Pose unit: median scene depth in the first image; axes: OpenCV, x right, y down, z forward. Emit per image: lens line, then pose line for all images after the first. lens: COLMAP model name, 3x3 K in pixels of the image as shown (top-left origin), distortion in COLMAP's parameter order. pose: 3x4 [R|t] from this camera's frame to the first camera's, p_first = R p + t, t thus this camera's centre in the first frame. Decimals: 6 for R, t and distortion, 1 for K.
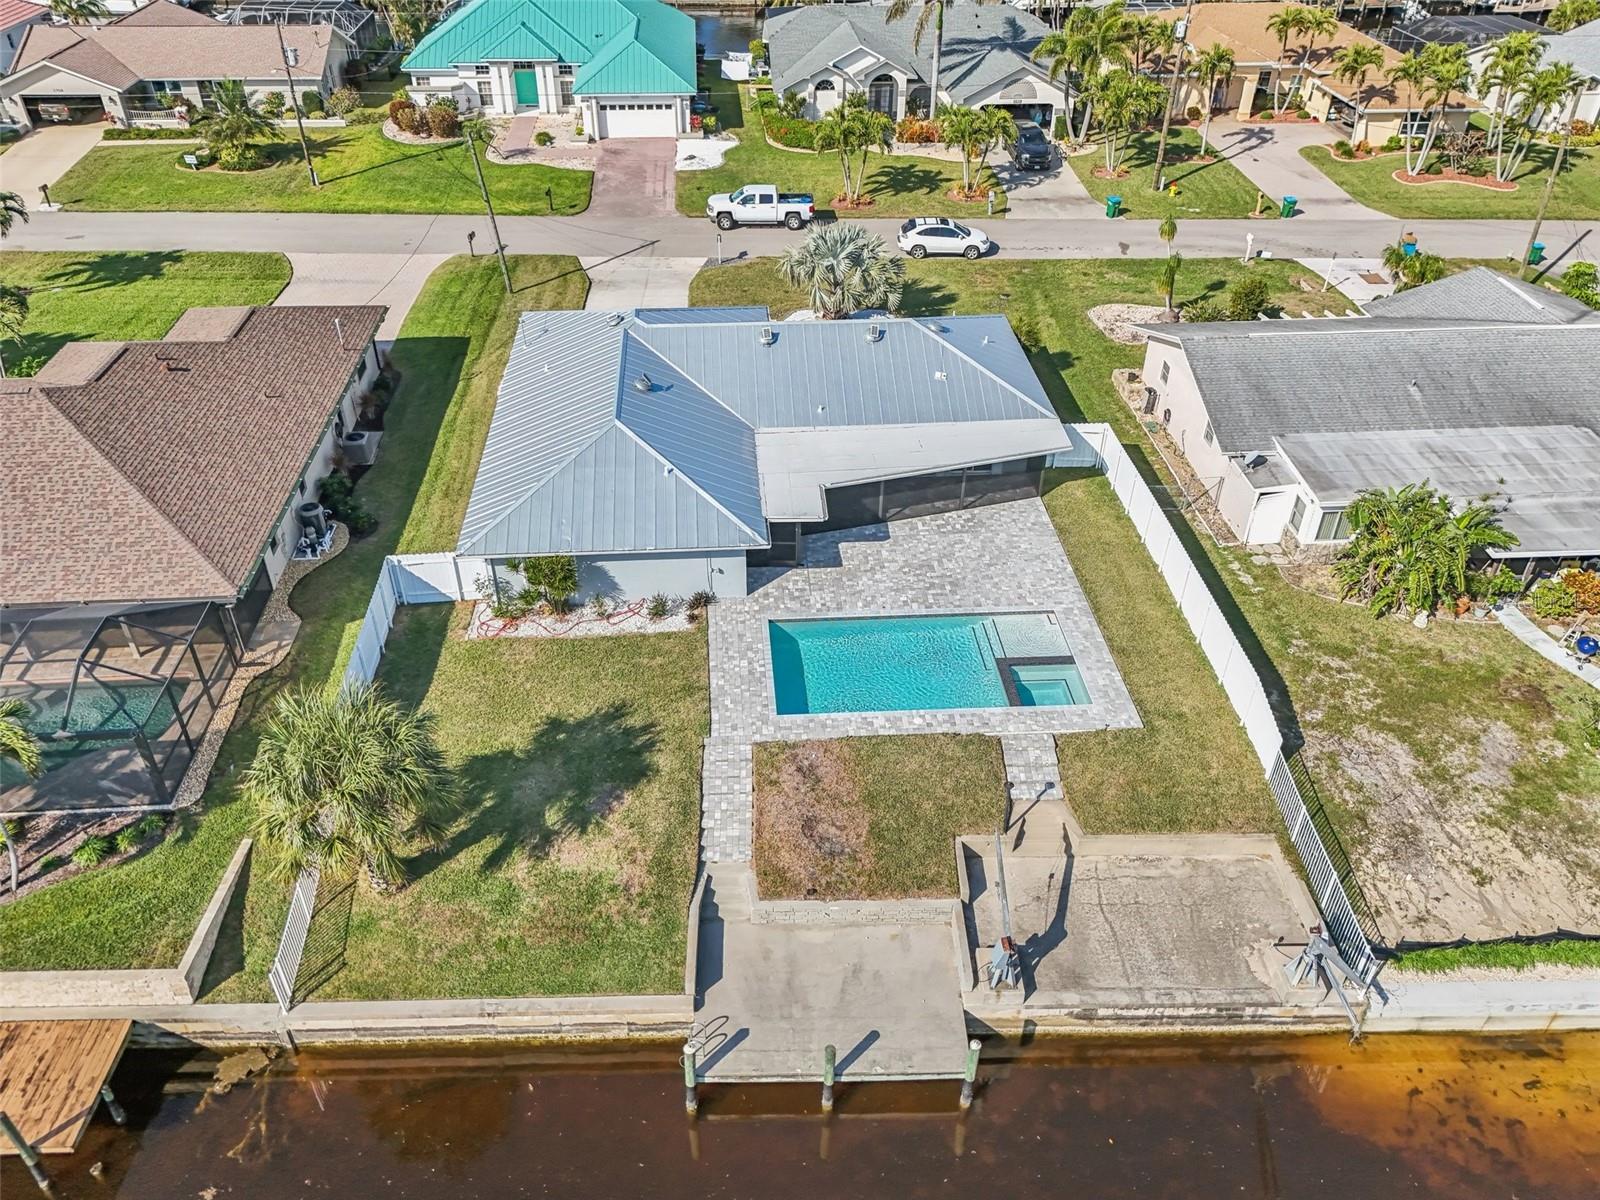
lens RADIAL K [[1210.6, 0, 810.7], [0, 1210.6, 589.8], [0, 0, 1]] dist [0.066784, -0.061948]
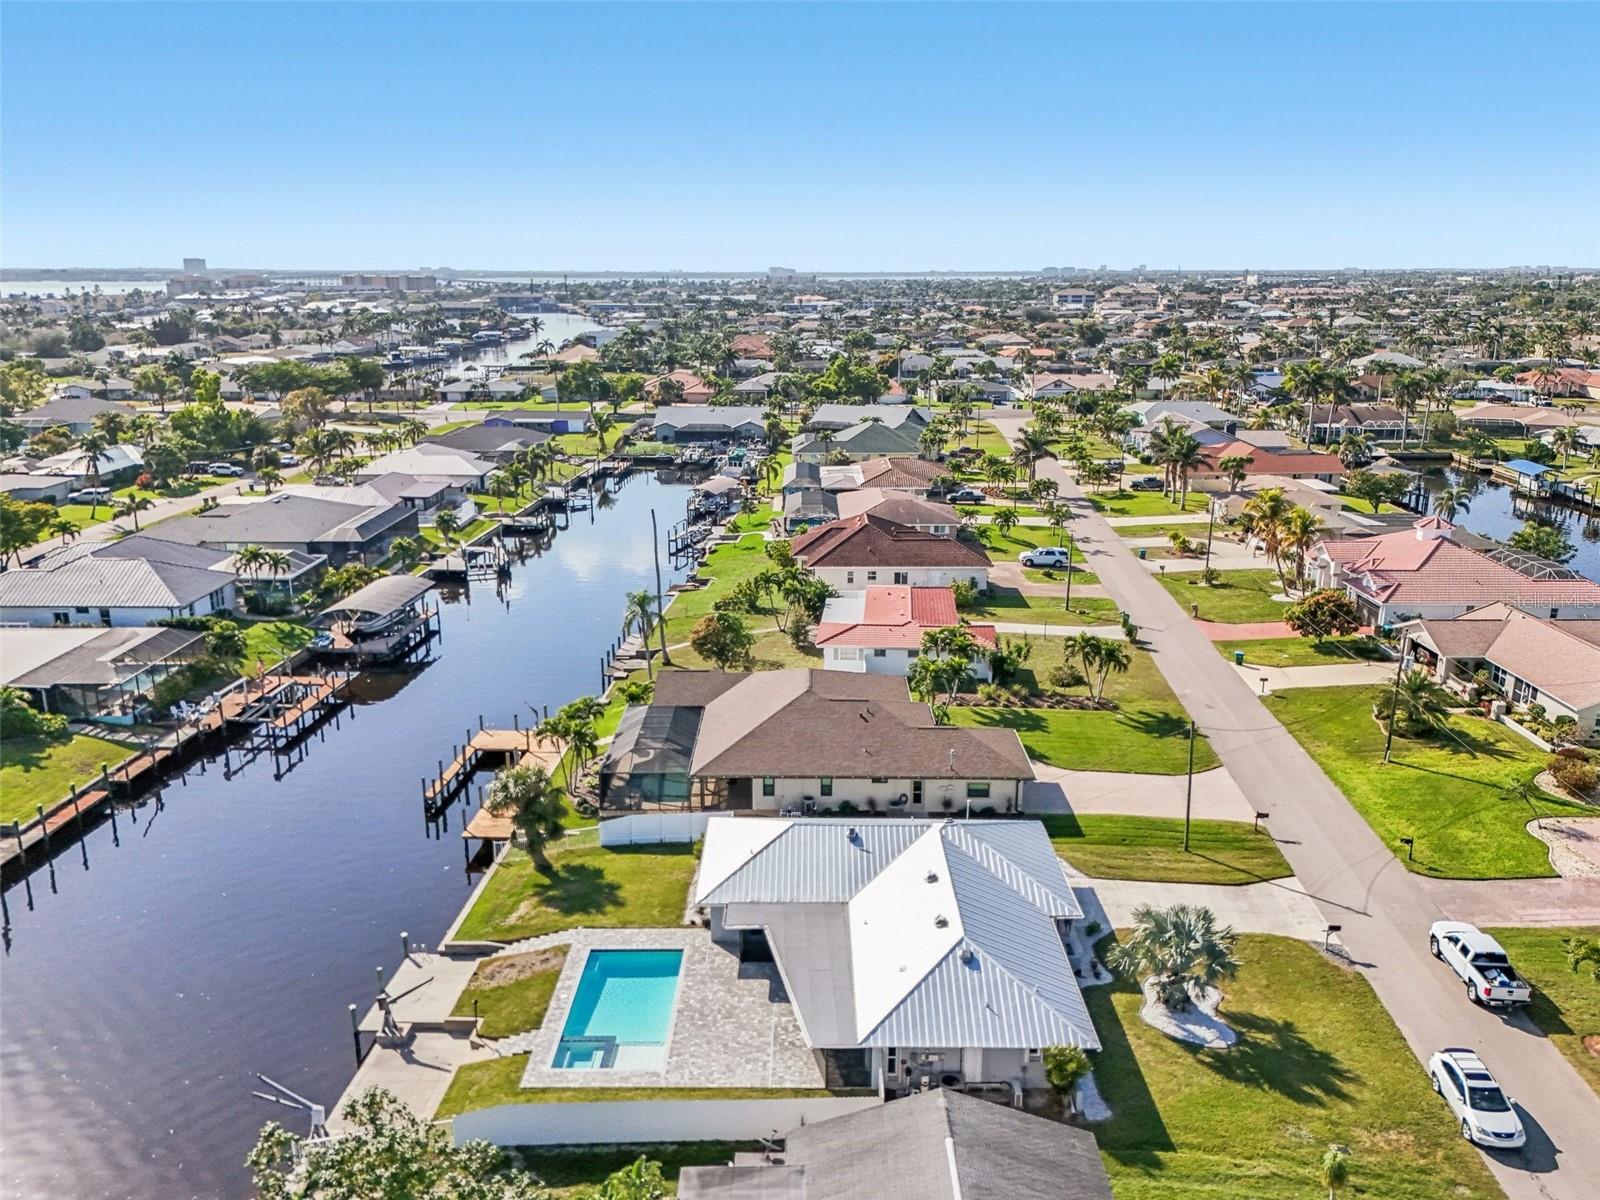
lens RADIAL K [[1210.6, 0, 800.7], [0, 1210.6, 594.9], [0, 0, 1]] dist [0.066784, -0.061948]
pose [[-0.088978, 0.249626, -0.964246, 1.419394], [-0.579786, 0.774190, 0.253925, -0.854646], [0.809895, 0.581650, 0.075844, 0.779610]]
